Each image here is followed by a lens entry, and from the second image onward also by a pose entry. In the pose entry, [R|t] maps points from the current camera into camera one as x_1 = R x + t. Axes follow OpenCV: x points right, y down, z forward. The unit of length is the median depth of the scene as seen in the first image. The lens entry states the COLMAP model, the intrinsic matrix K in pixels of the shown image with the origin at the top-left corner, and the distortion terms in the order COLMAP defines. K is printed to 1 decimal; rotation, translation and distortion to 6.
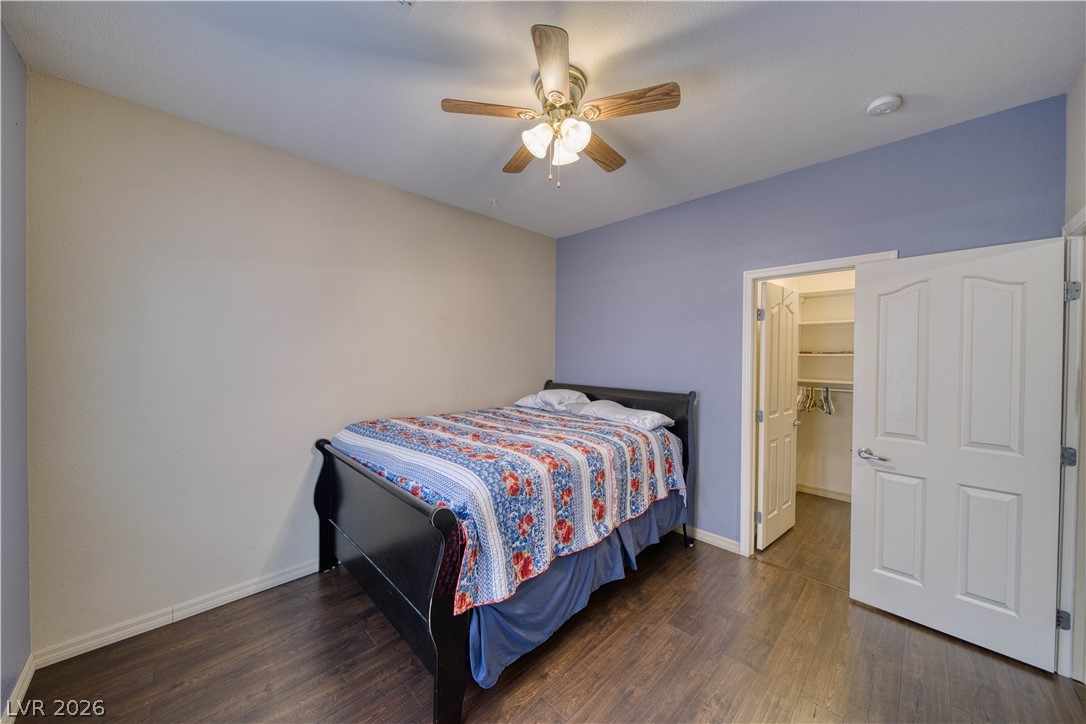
lens RADIAL K [[379.8, 0, 543.6], [0, 379.8, 360.3], [0, 0, 1]] dist [-0.001758, -0.000349]
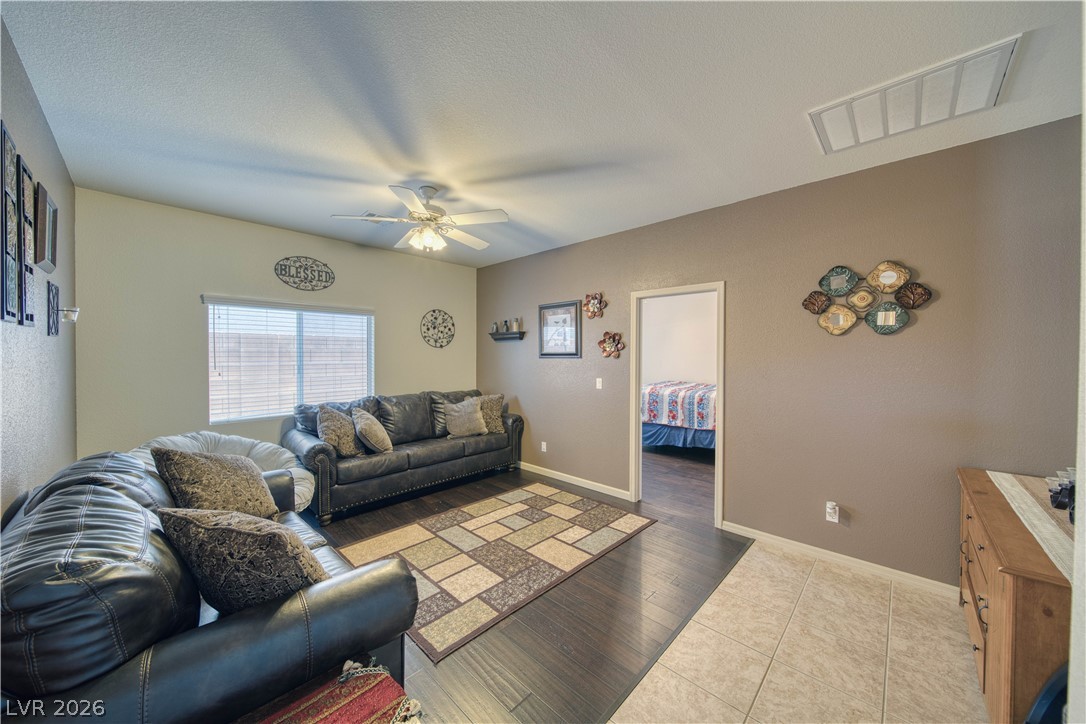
lens RADIAL K [[379.8, 0, 543.6], [0, 379.8, 359.7], [0, 0, 1]] dist [-0.001758, -0.000349]
pose [[0.027131, 0.005623, -0.999616, 2.669889], [-0.011662, 0.999918, 0.005309, 0.014777], [0.999564, 0.011513, 0.027195, 0.051185]]
